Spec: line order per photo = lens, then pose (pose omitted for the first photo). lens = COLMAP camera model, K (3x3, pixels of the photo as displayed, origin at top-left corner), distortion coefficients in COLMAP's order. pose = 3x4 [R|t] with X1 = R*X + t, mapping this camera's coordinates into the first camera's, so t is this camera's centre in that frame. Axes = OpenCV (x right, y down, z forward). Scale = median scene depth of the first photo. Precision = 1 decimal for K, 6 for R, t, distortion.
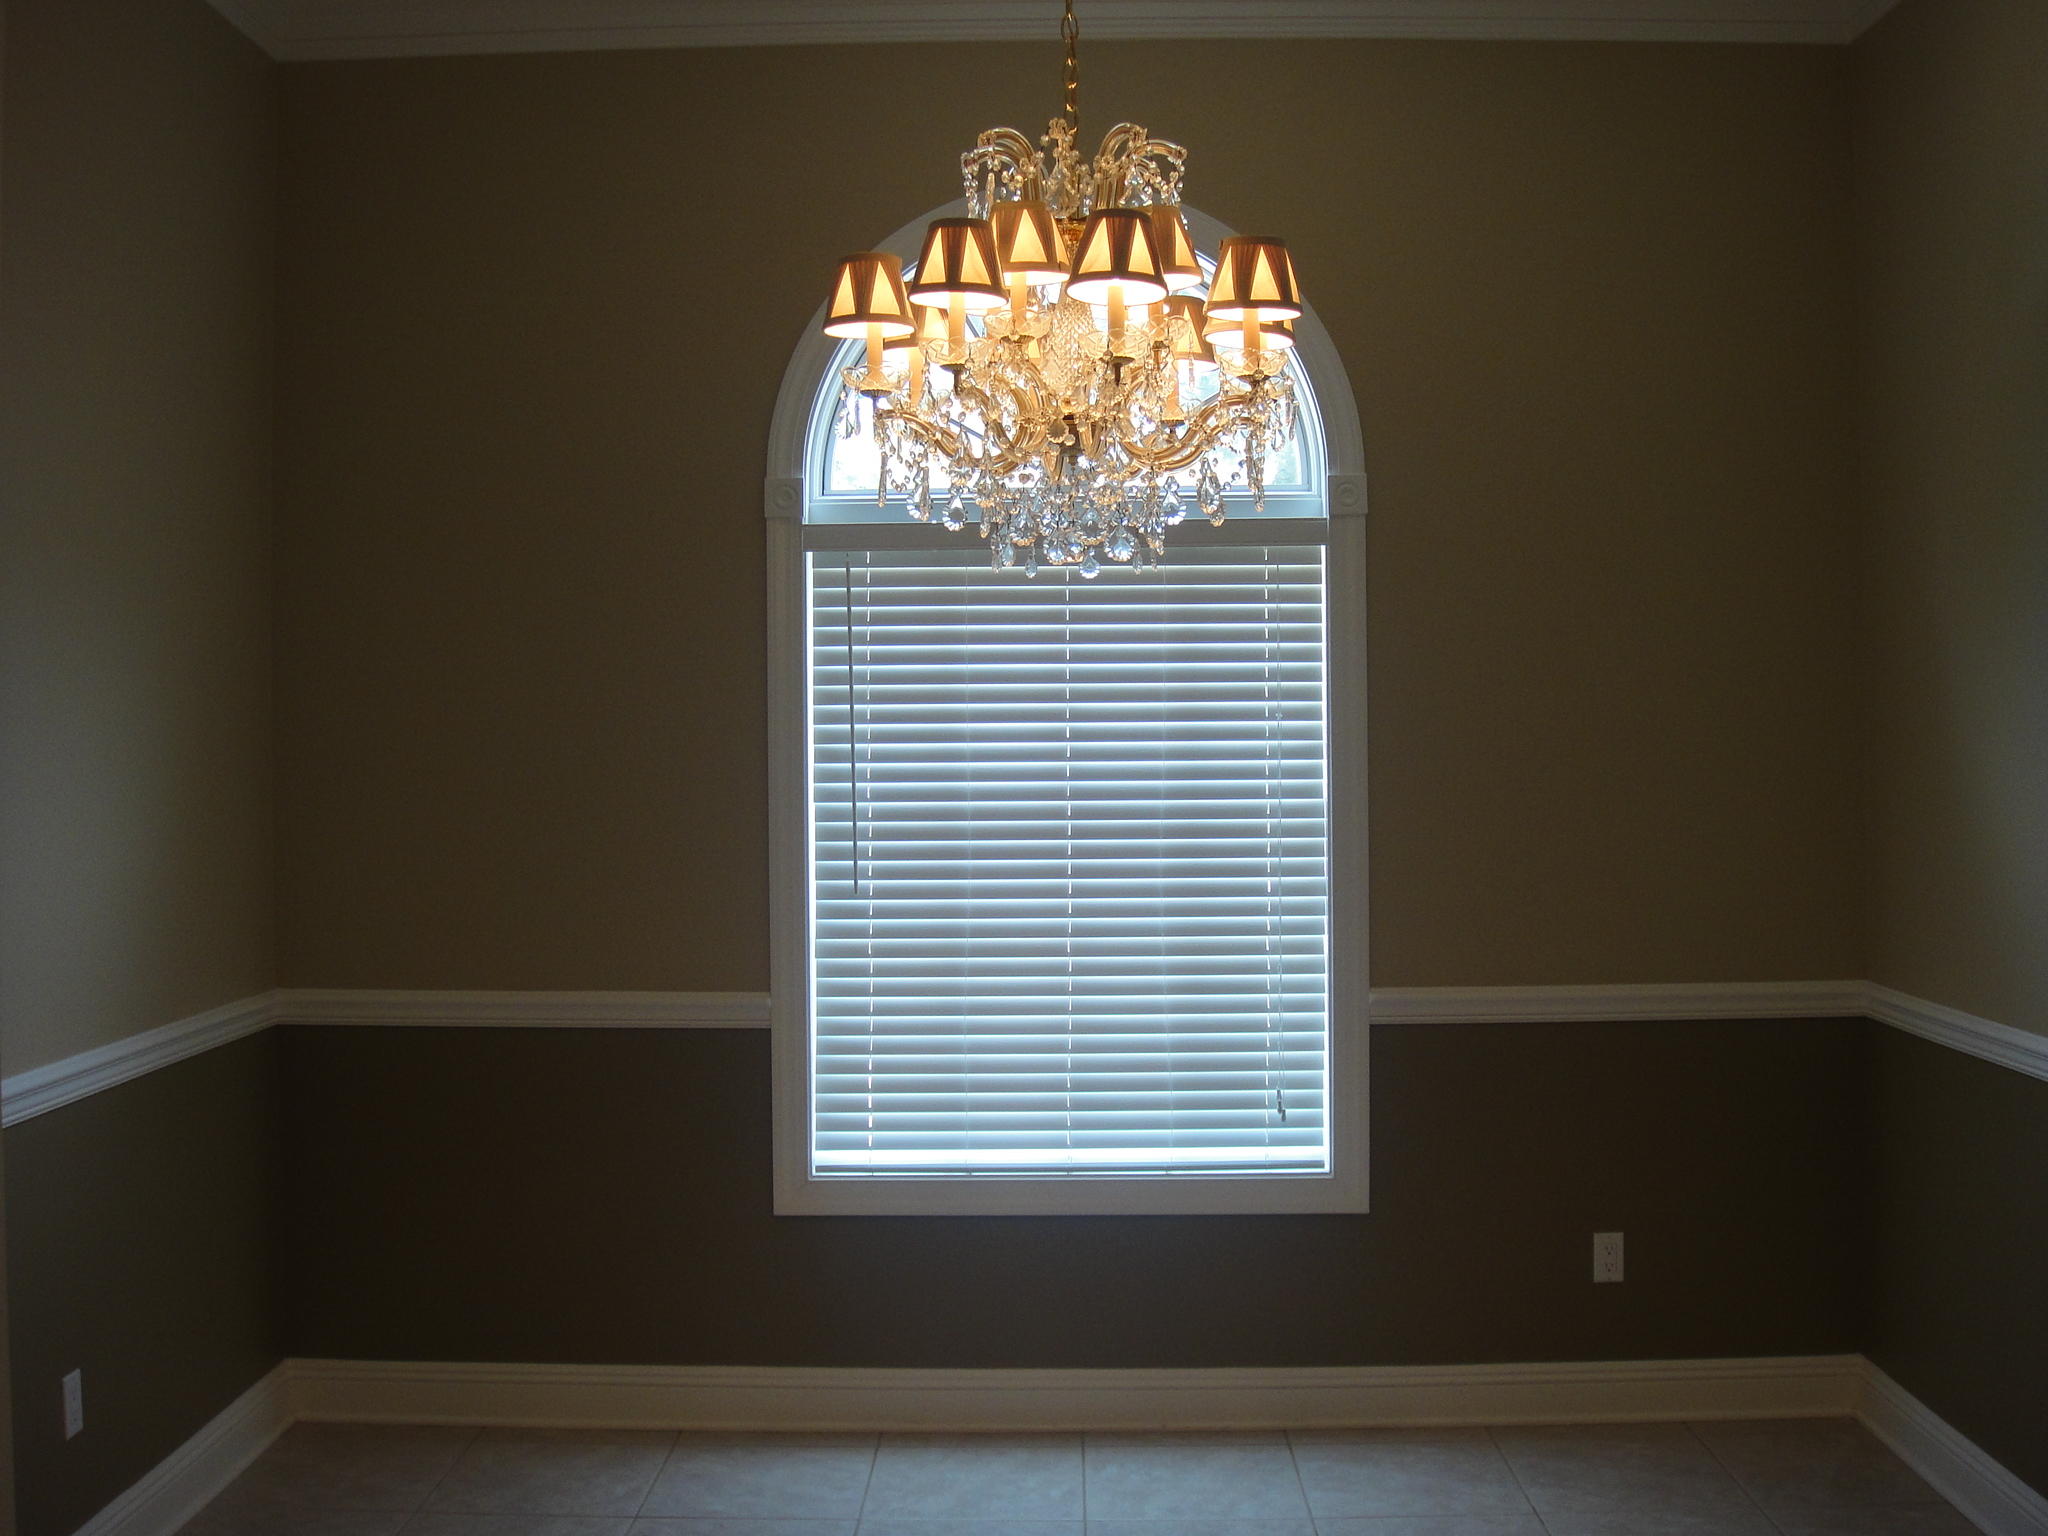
lens RADIAL K [[2294.0, 0, 1024.0], [0, 2294.0, 768.0], [0, 0, 1]] dist [-0.138299, 0.160248]
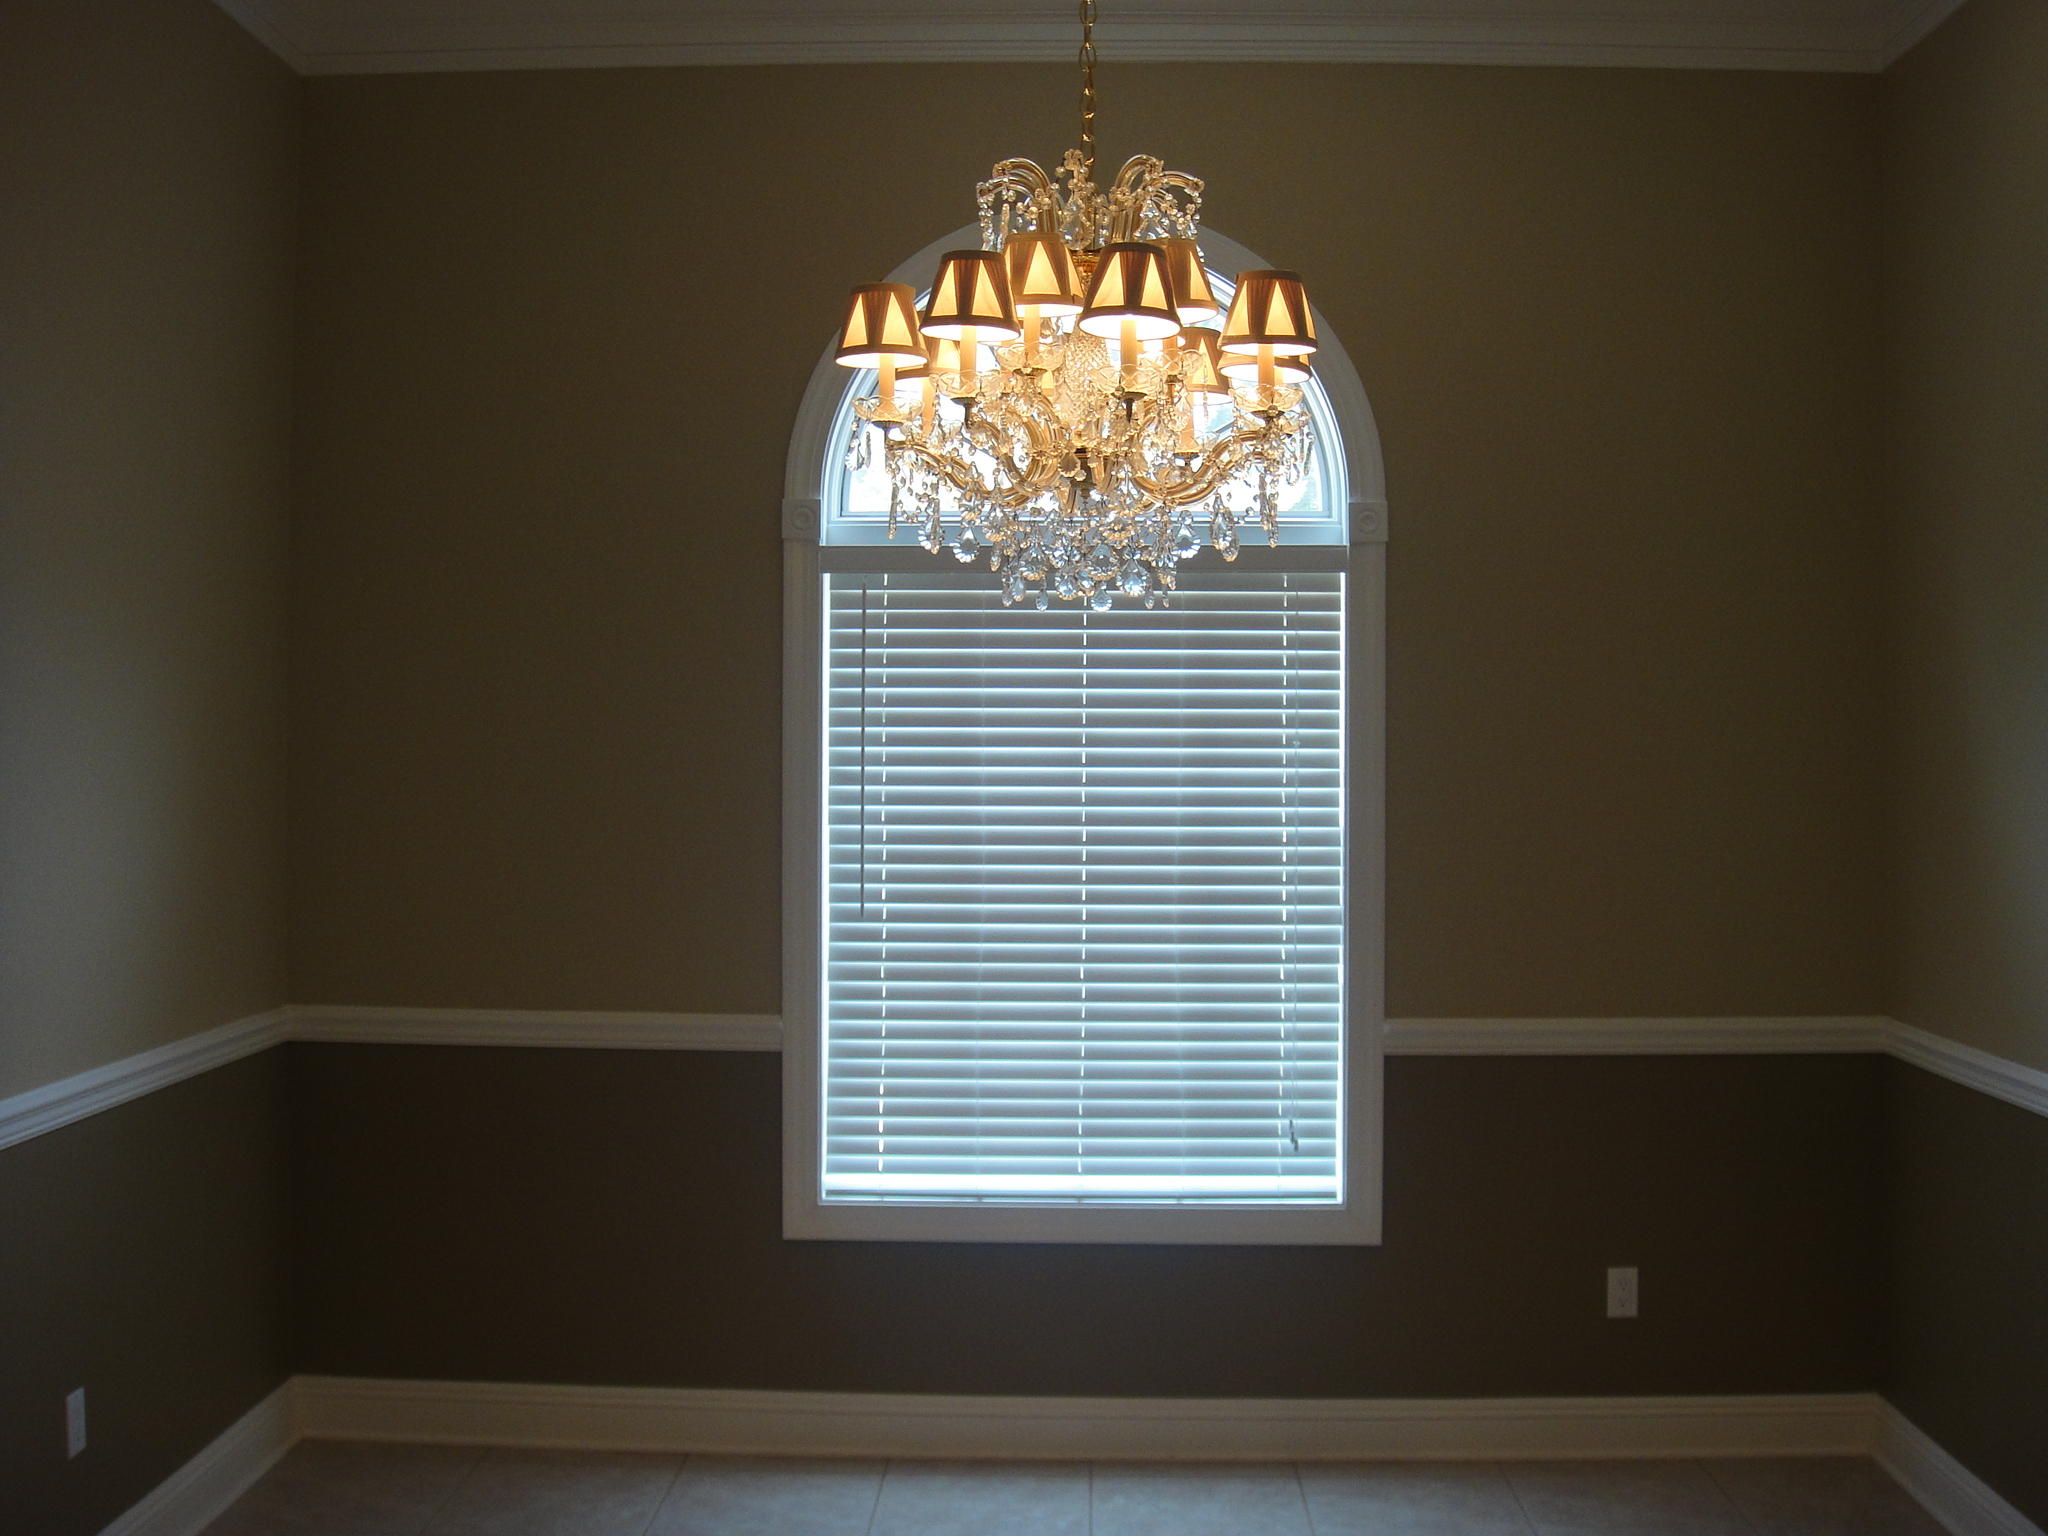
lens RADIAL K [[2294.0, 0, 1024.0], [0, 2294.0, 768.0], [0, 0, 1]] dist [-0.138299, 0.160248]
pose [[0.999855, 0.011832, -0.012238, 0.005384], [-0.011867, 0.999926, -0.002774, -0.007964], [0.012205, 0.002919, 0.999921, 0.004601]]
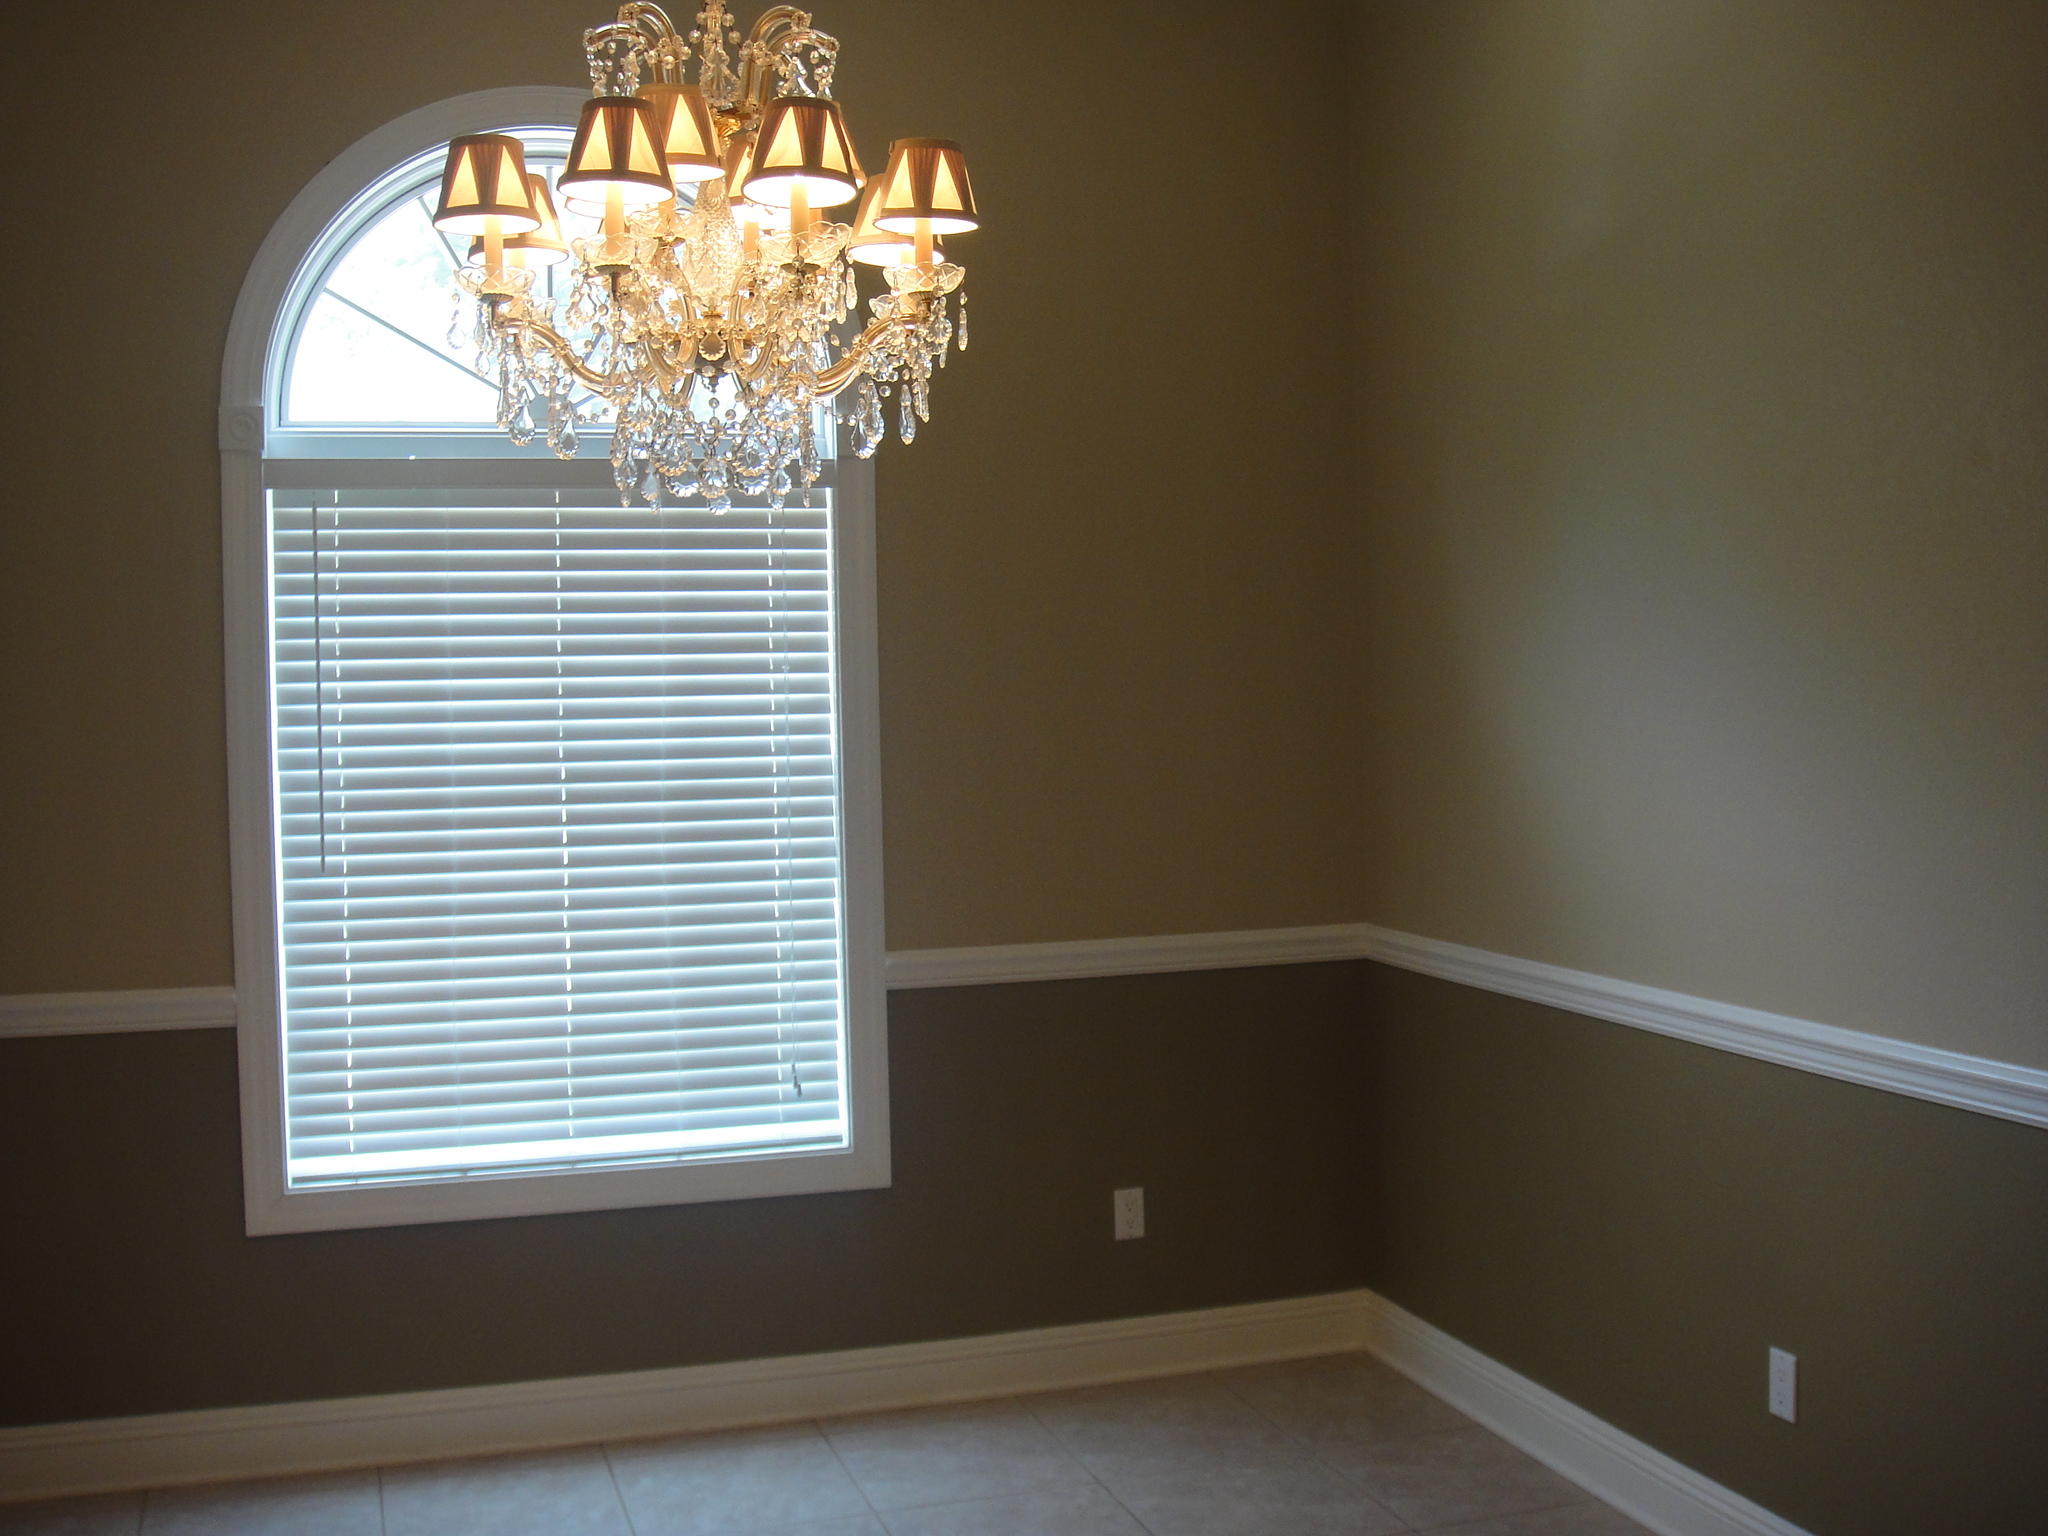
lens RADIAL K [[2294.0, 0, 1024.0], [0, 2294.0, 768.0], [0, 0, 1]] dist [-0.138299, 0.160248]
pose [[0.948088, -0.022194, 0.317234, -0.096839], [0.016367, 0.999645, 0.021020, 0.000079], [-0.317588, -0.014737, 0.948114, 0.073122]]
